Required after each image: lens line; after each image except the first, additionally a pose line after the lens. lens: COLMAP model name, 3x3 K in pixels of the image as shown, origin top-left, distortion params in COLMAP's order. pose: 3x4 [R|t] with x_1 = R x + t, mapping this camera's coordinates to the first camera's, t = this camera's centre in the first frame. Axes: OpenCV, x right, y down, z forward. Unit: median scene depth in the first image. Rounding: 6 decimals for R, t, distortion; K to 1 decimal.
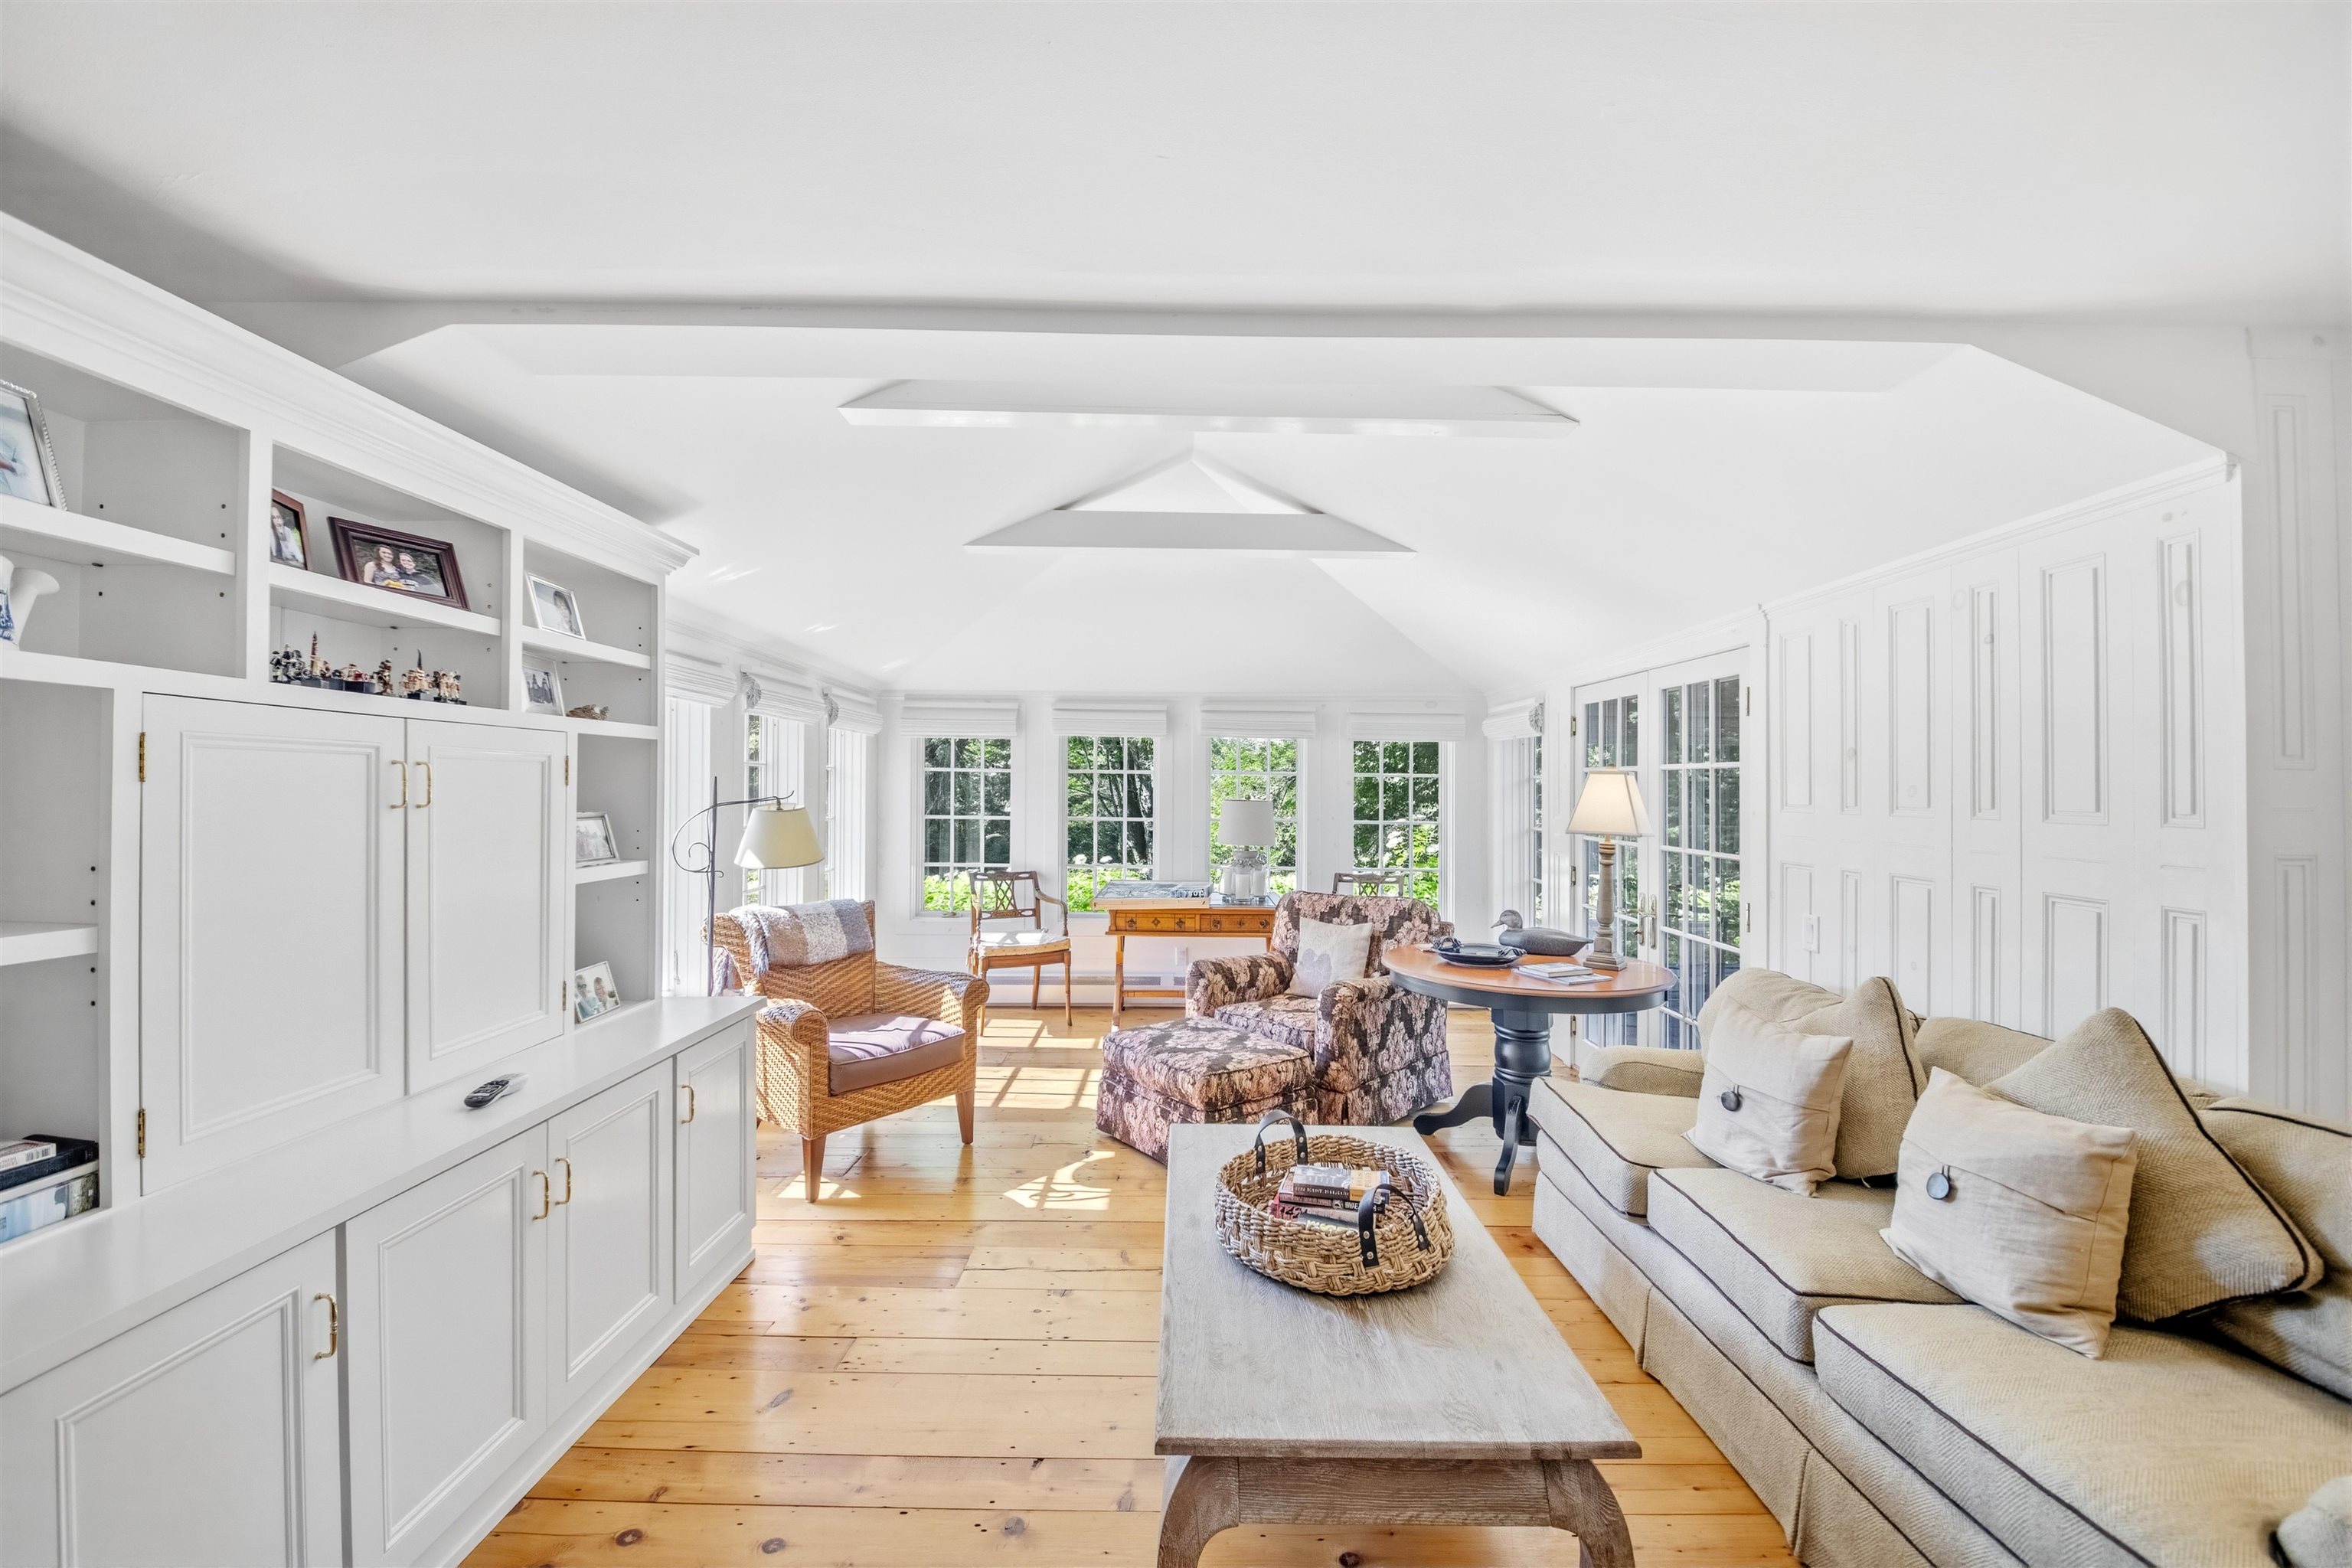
lens RADIAL K [[924.6, 0, 1168.5], [0, 924.6, 784.1], [0, 0, 1]] dist [-0.001207, -0.013528]
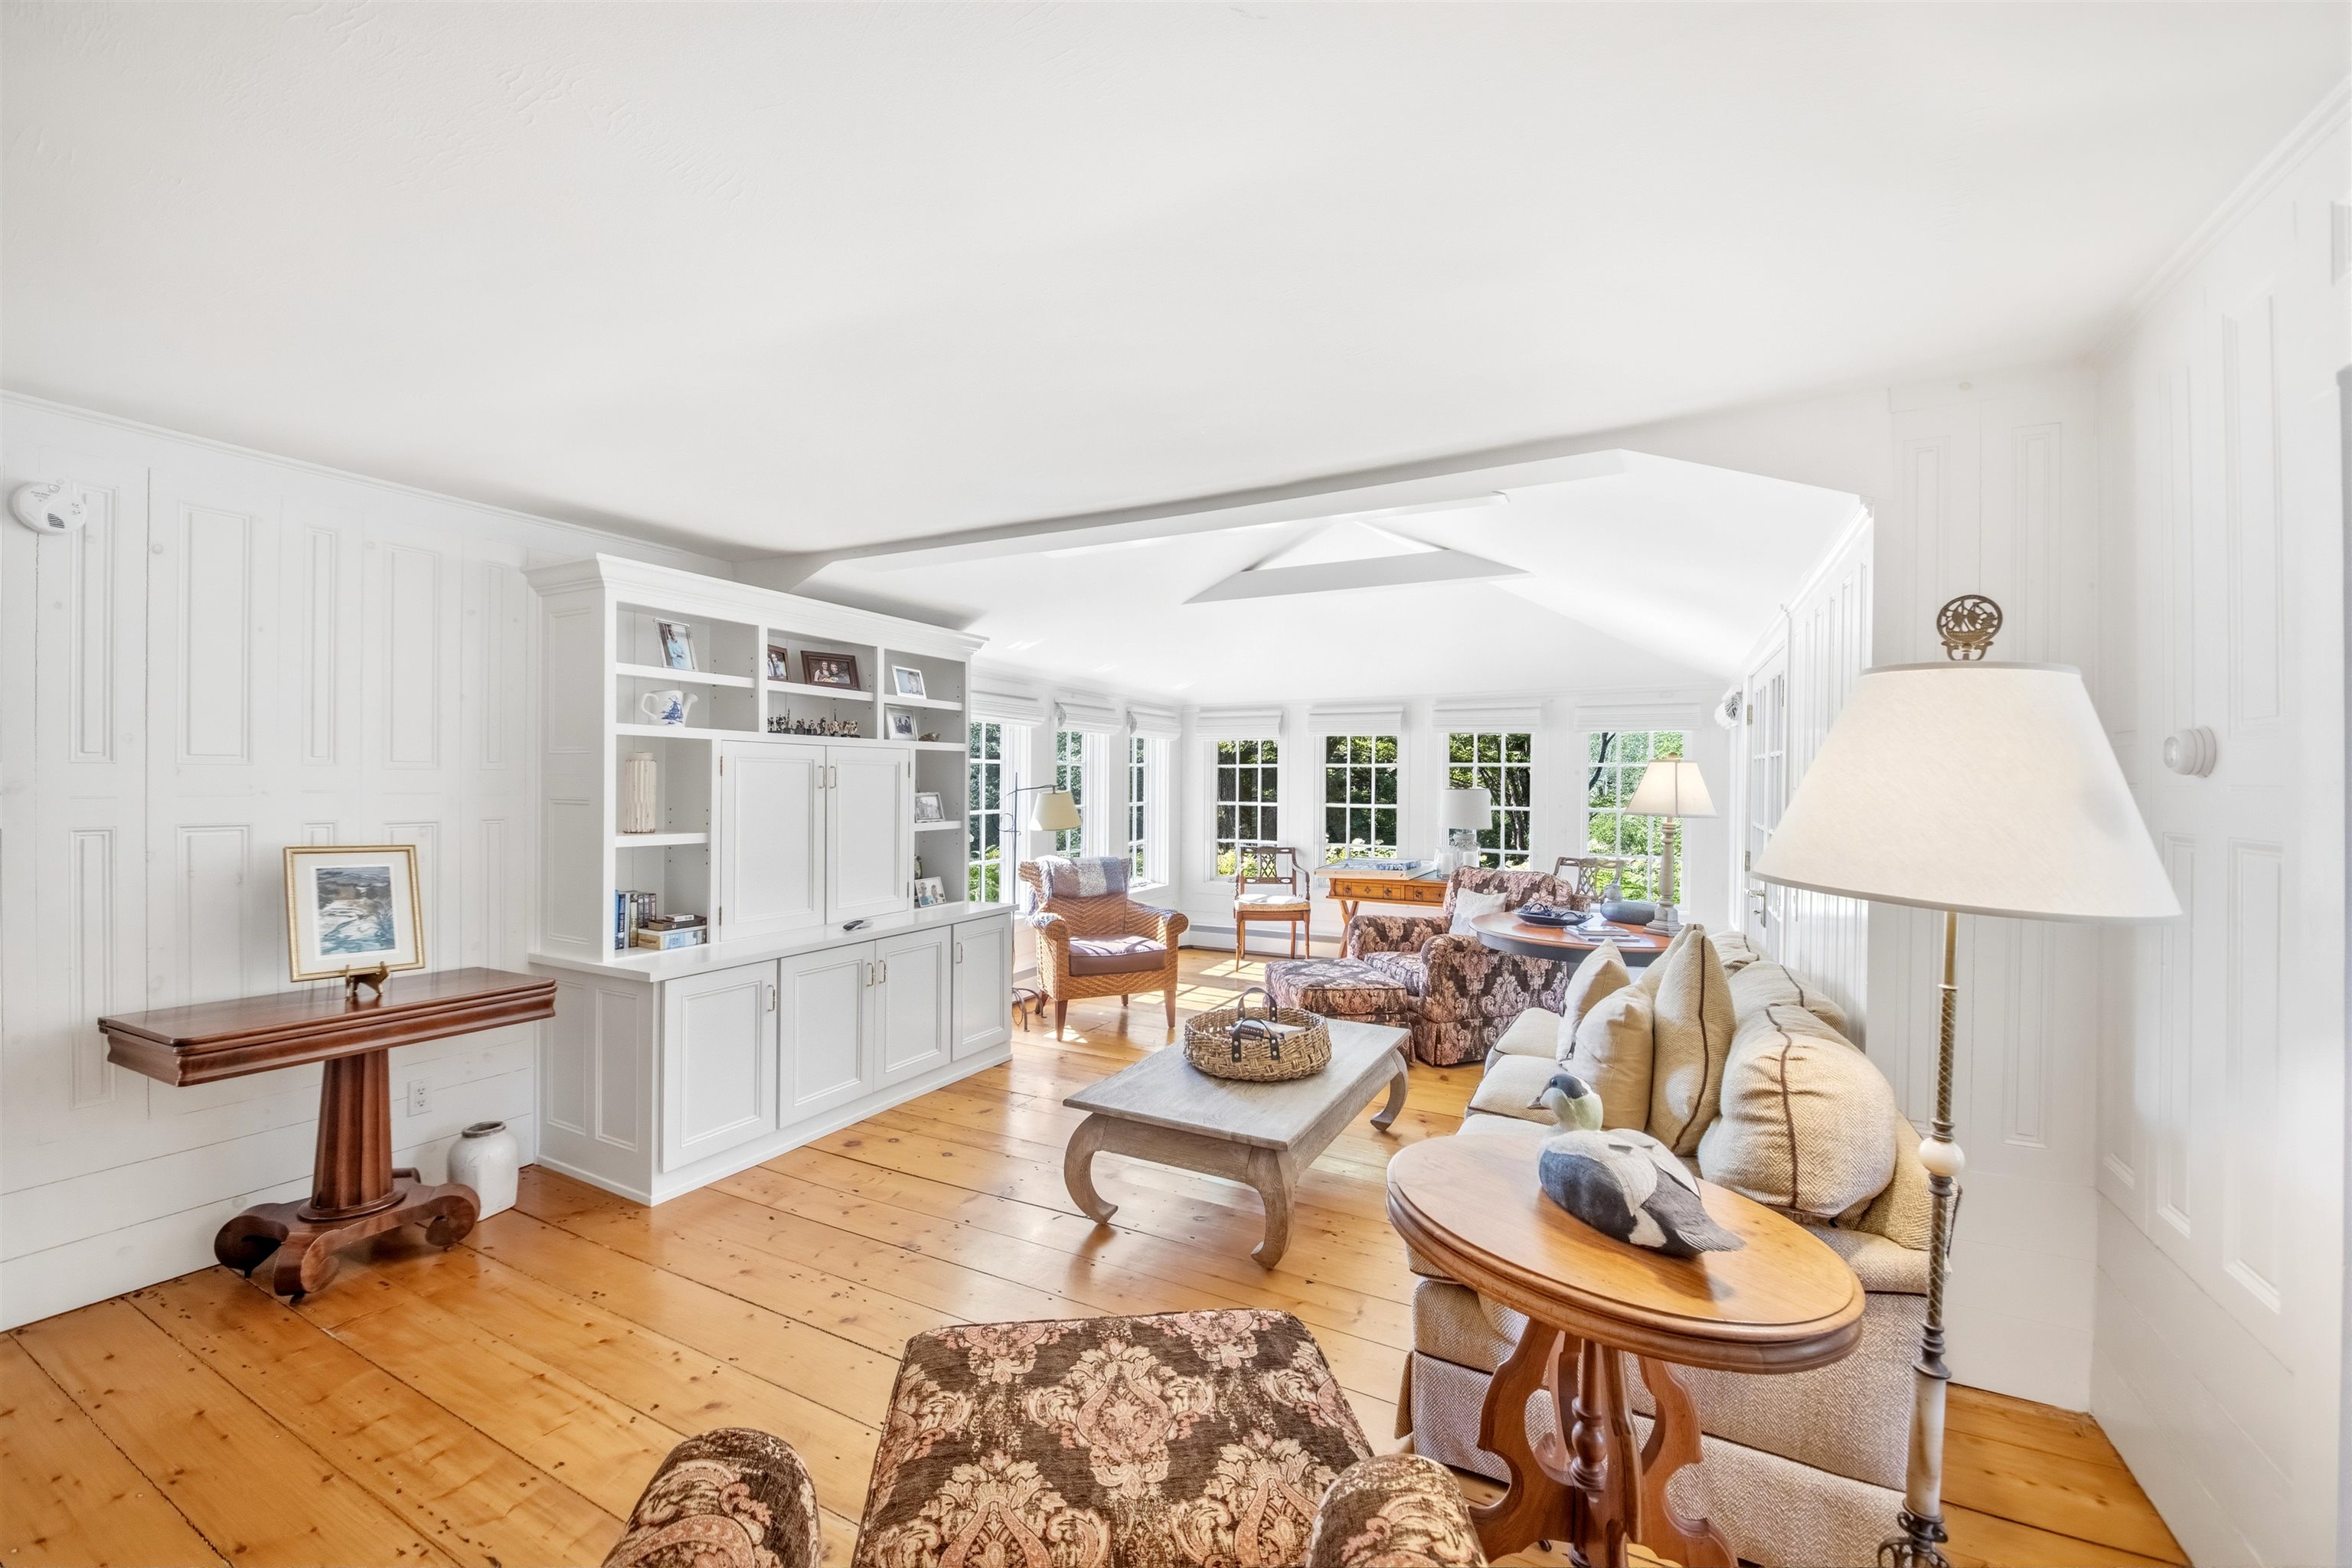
lens RADIAL K [[912.2, 0, 1151.4], [0, 912.2, 787.1], [0, 0, 1]] dist [0.001040, 0.000009]
pose [[0.876122, -0.002961, -0.482080, 0.430350], [0.006466, 0.999963, 0.005610, 0.008656], [0.482046, -0.008032, 0.876109, -0.246318]]
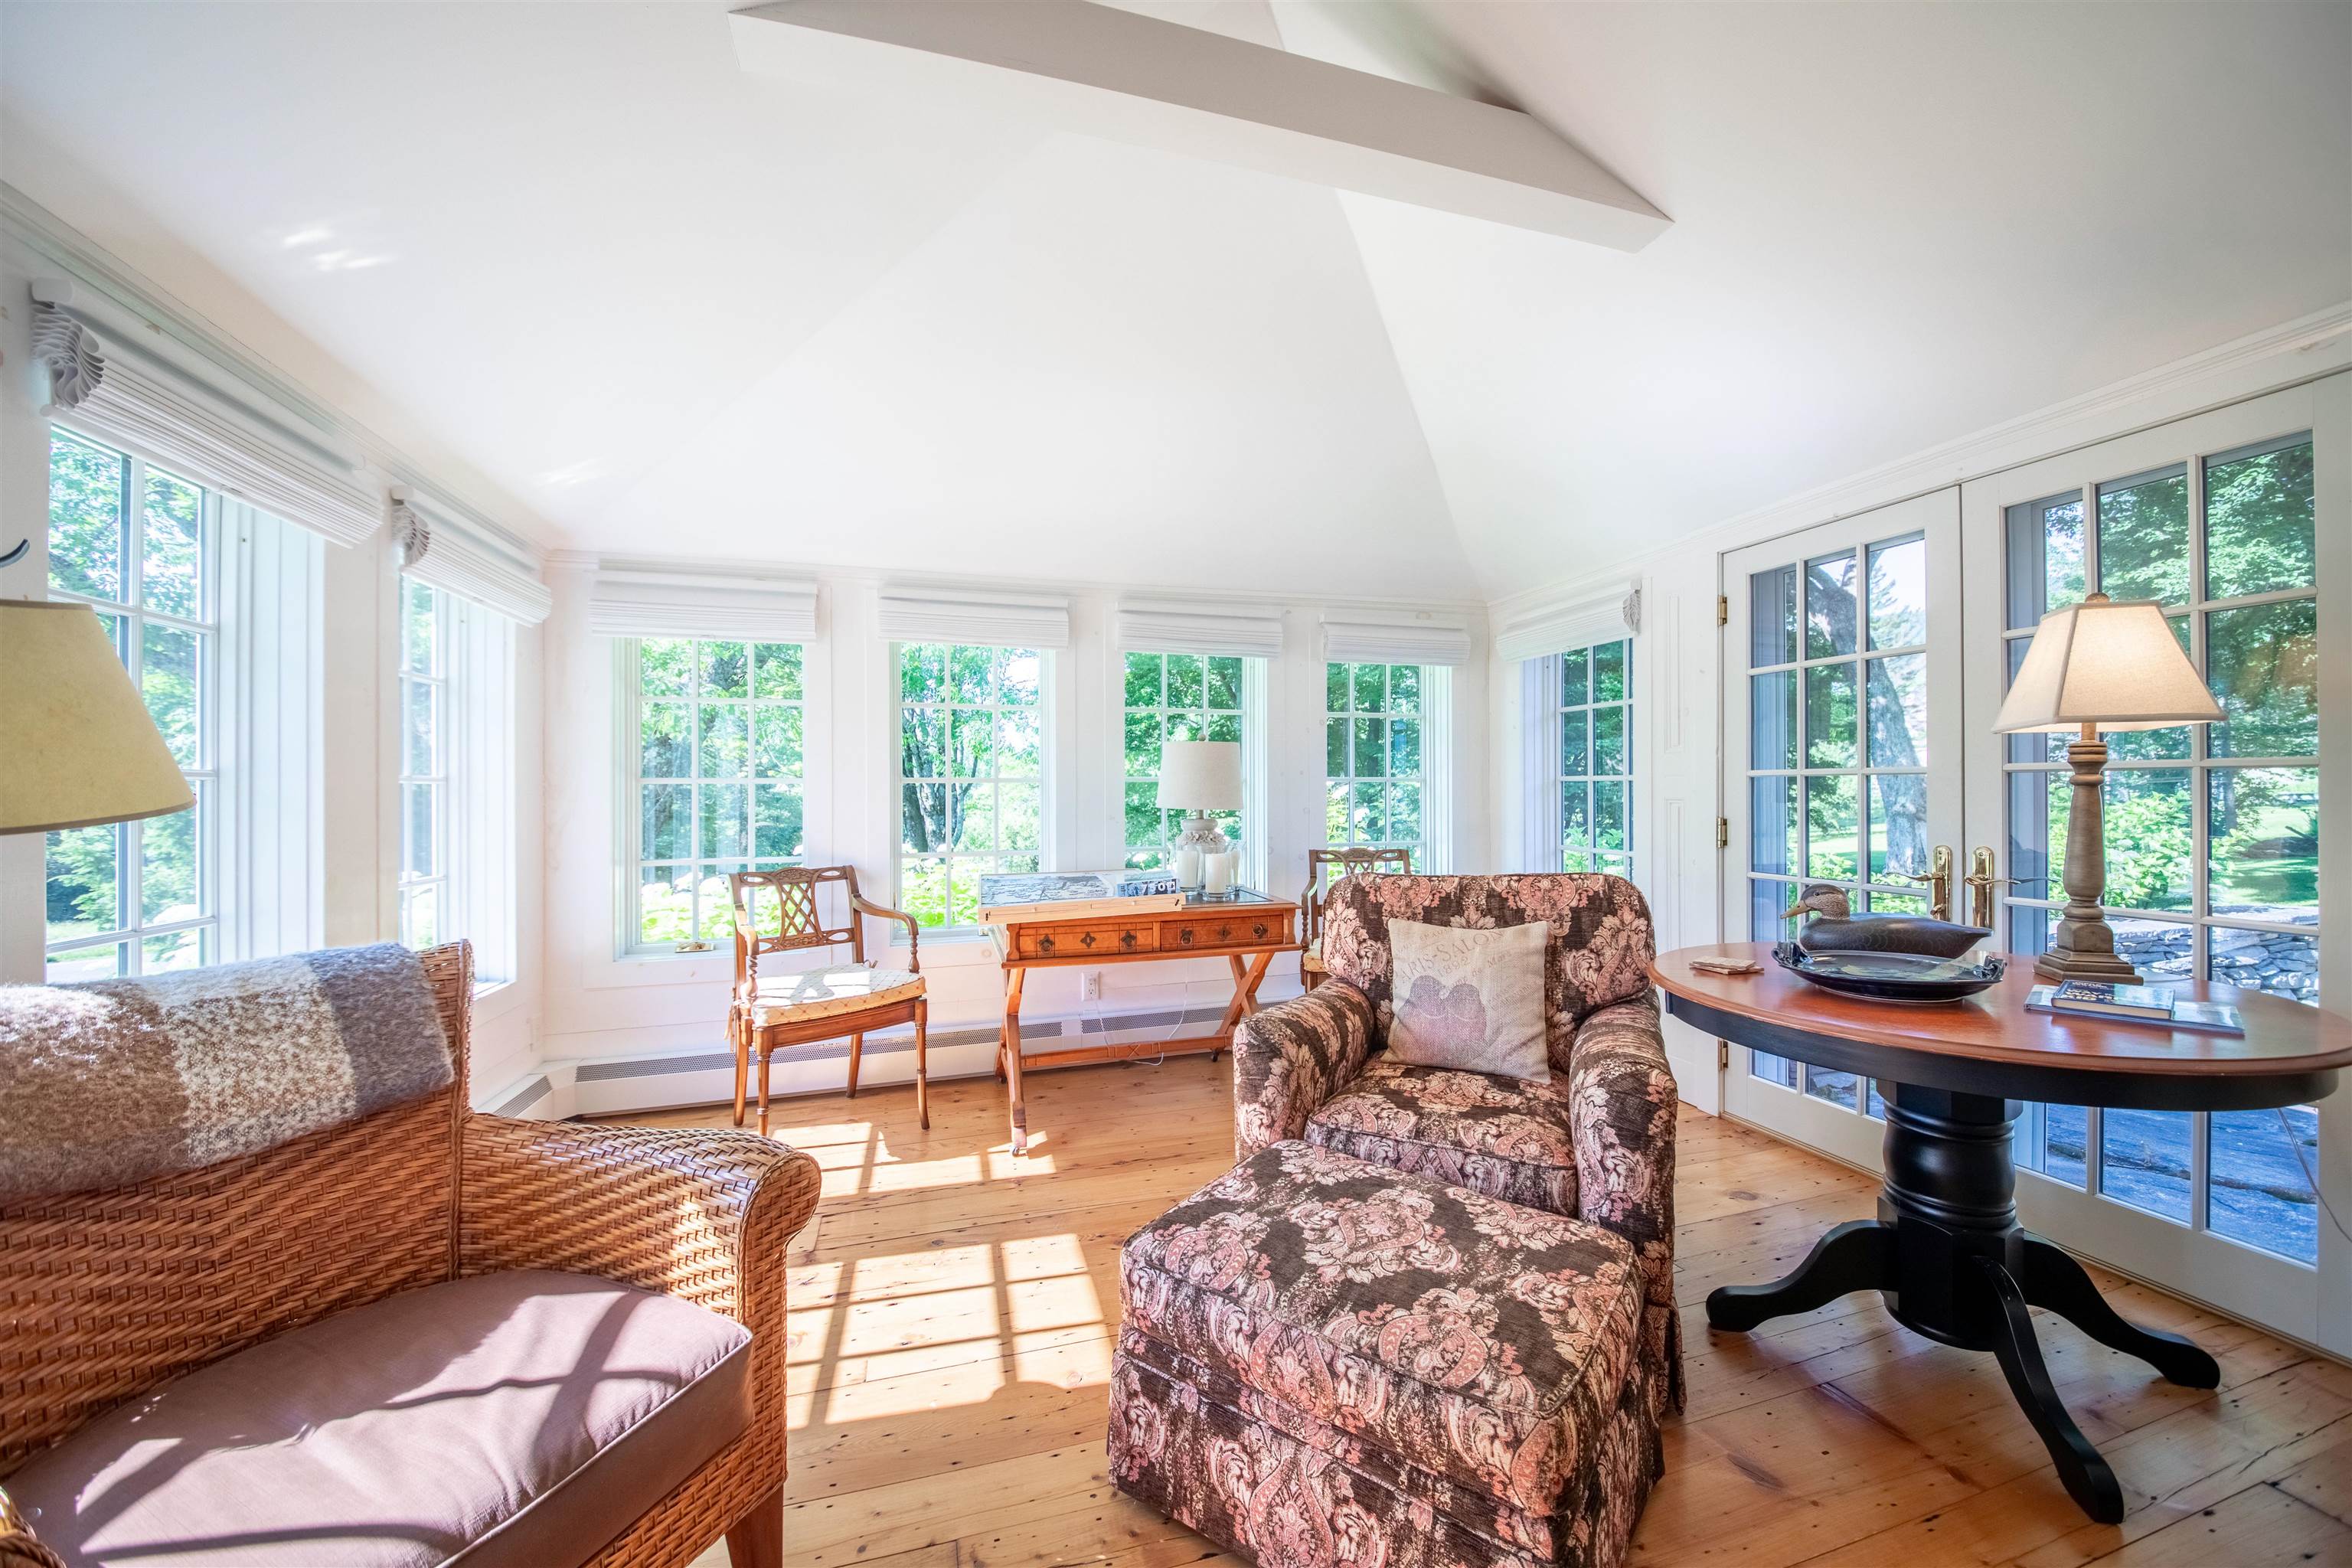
lens RADIAL K [[844.1, 0, 1171.9], [0, 844.1, 767.7], [0, 0, 1]] dist [0.013593, -0.018477]
pose [[0.958968, -0.008548, 0.283386, -0.155157], [0.016139, 0.999570, -0.024463, 0.074712], [-0.283055, 0.028033, 0.958694, 0.646939]]
